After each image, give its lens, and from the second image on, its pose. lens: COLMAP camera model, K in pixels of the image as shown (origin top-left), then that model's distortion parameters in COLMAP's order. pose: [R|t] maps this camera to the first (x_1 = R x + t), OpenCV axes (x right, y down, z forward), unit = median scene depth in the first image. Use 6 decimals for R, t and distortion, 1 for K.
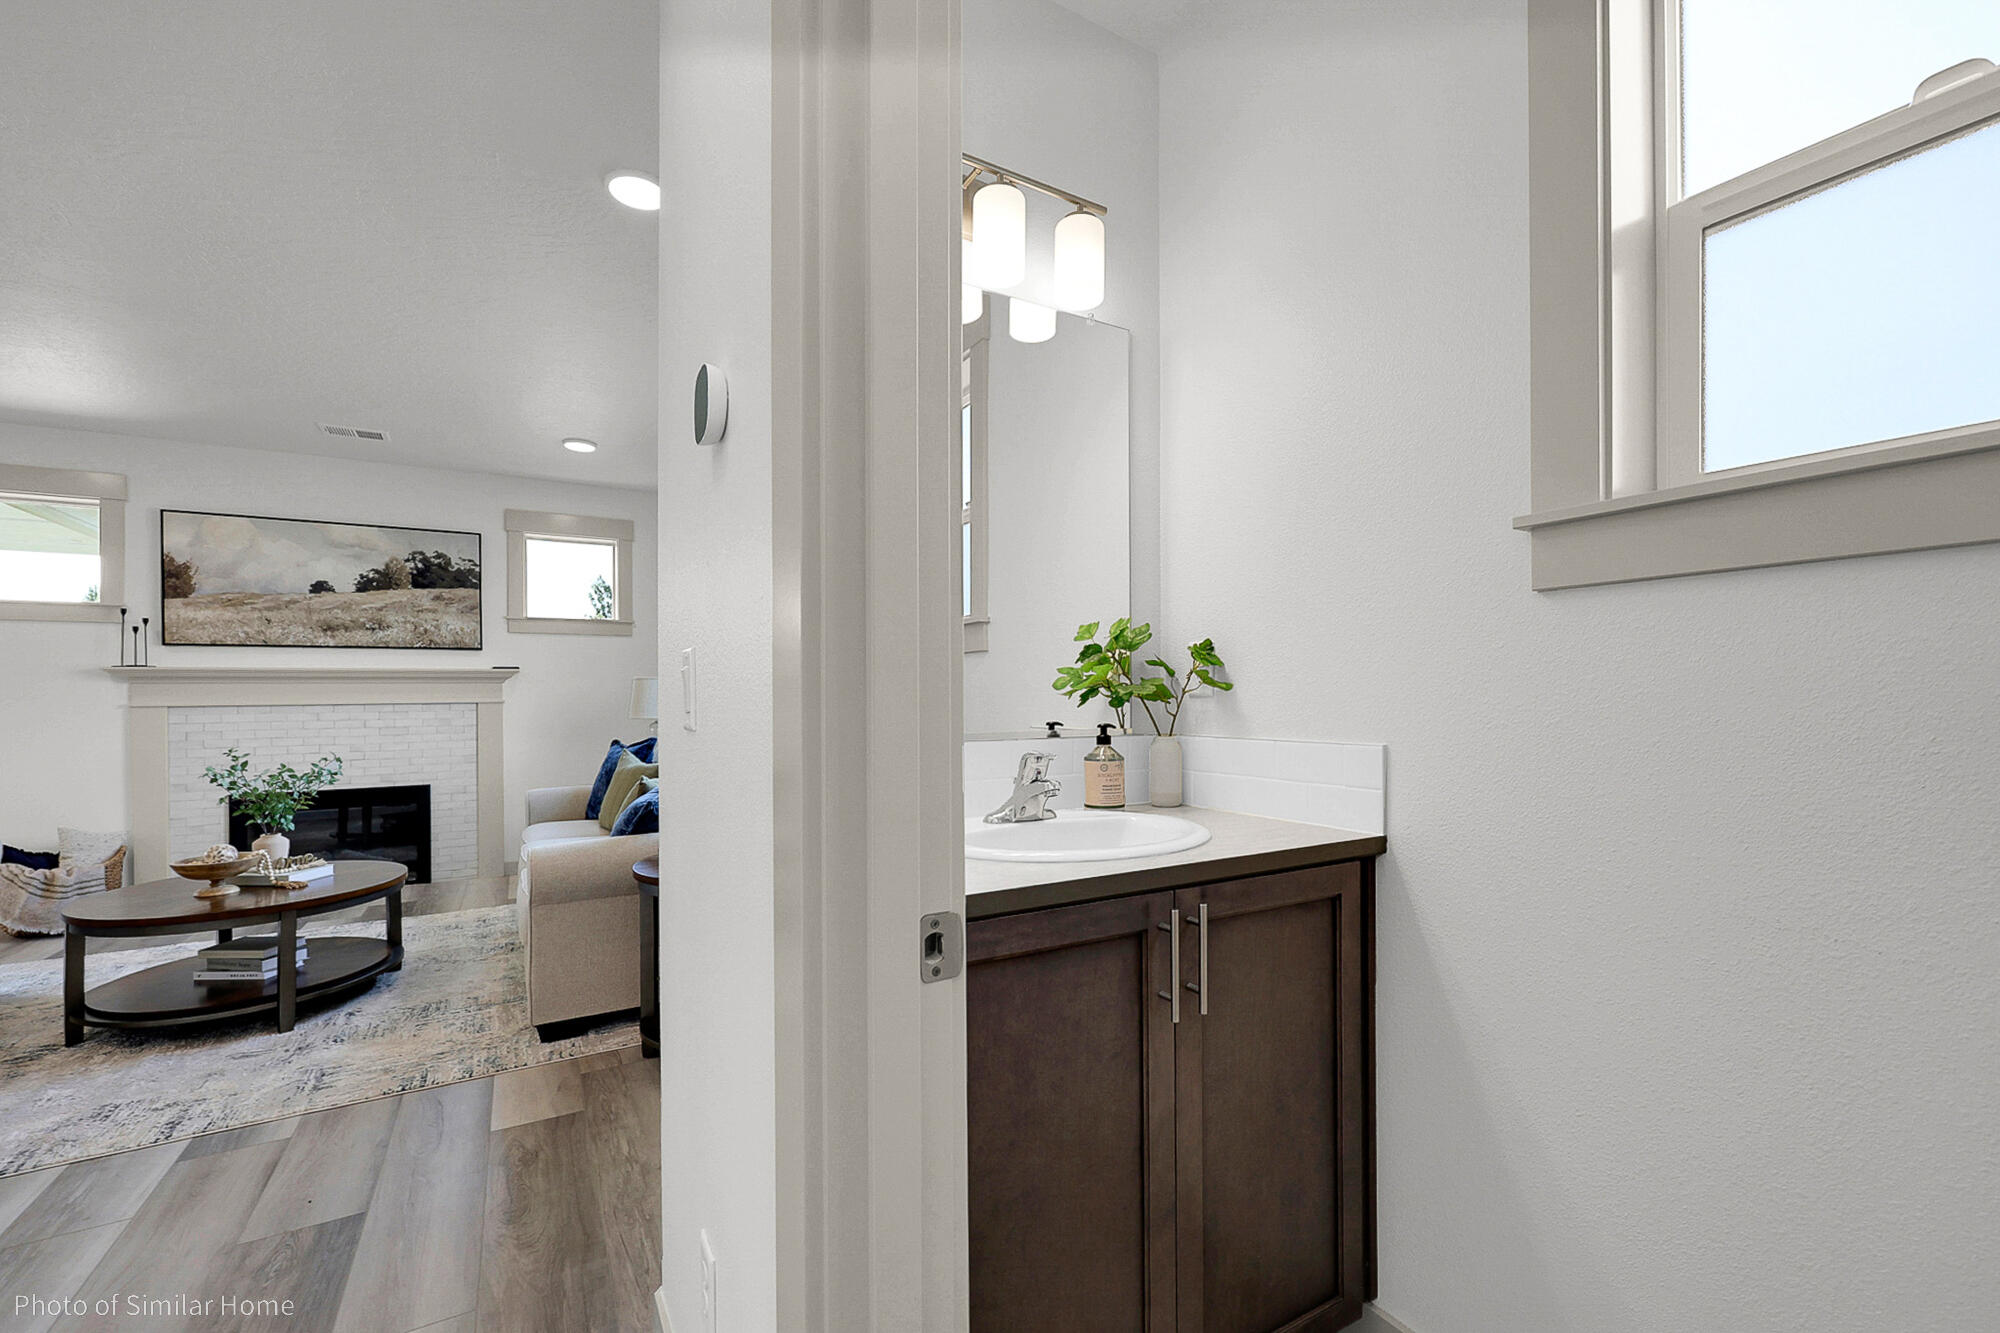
lens RADIAL K [[807.4, 0, 989.2], [0, 807.4, 691.0], [0, 0, 1]] dist [-0.000318, -0.000582]
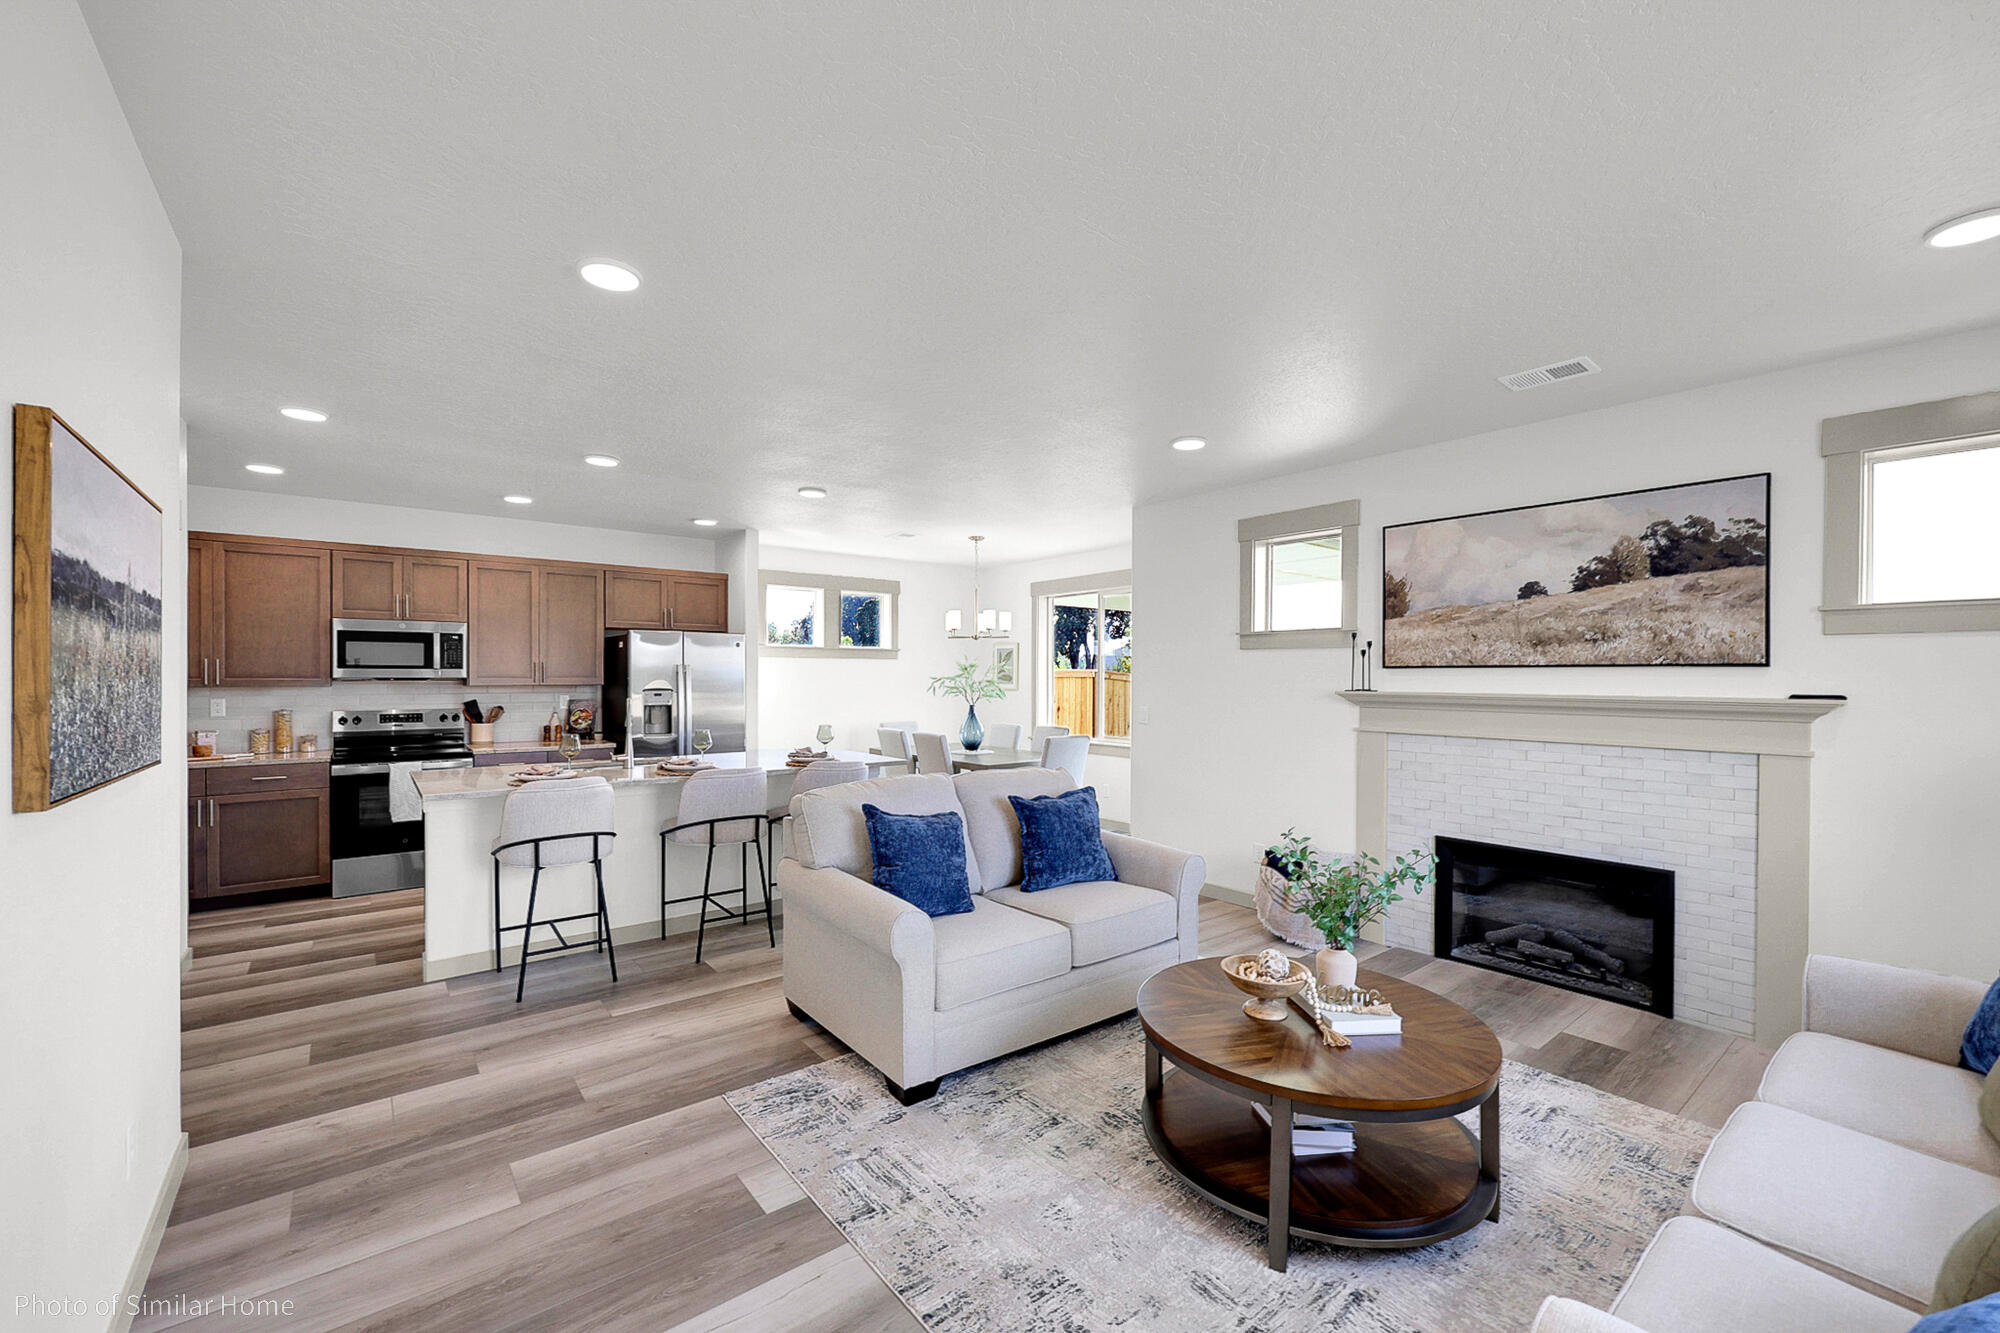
lens RADIAL K [[807.4, 0, 990.3], [0, 807.4, 679.4], [0, 0, 1]] dist [-0.000318, -0.000582]
pose [[0.145397, 0.013792, -0.989277, -0.138078], [-0.002725, 0.999905, 0.013540, -0.055184], [0.989370, 0.000728, 0.145421, 0.394410]]
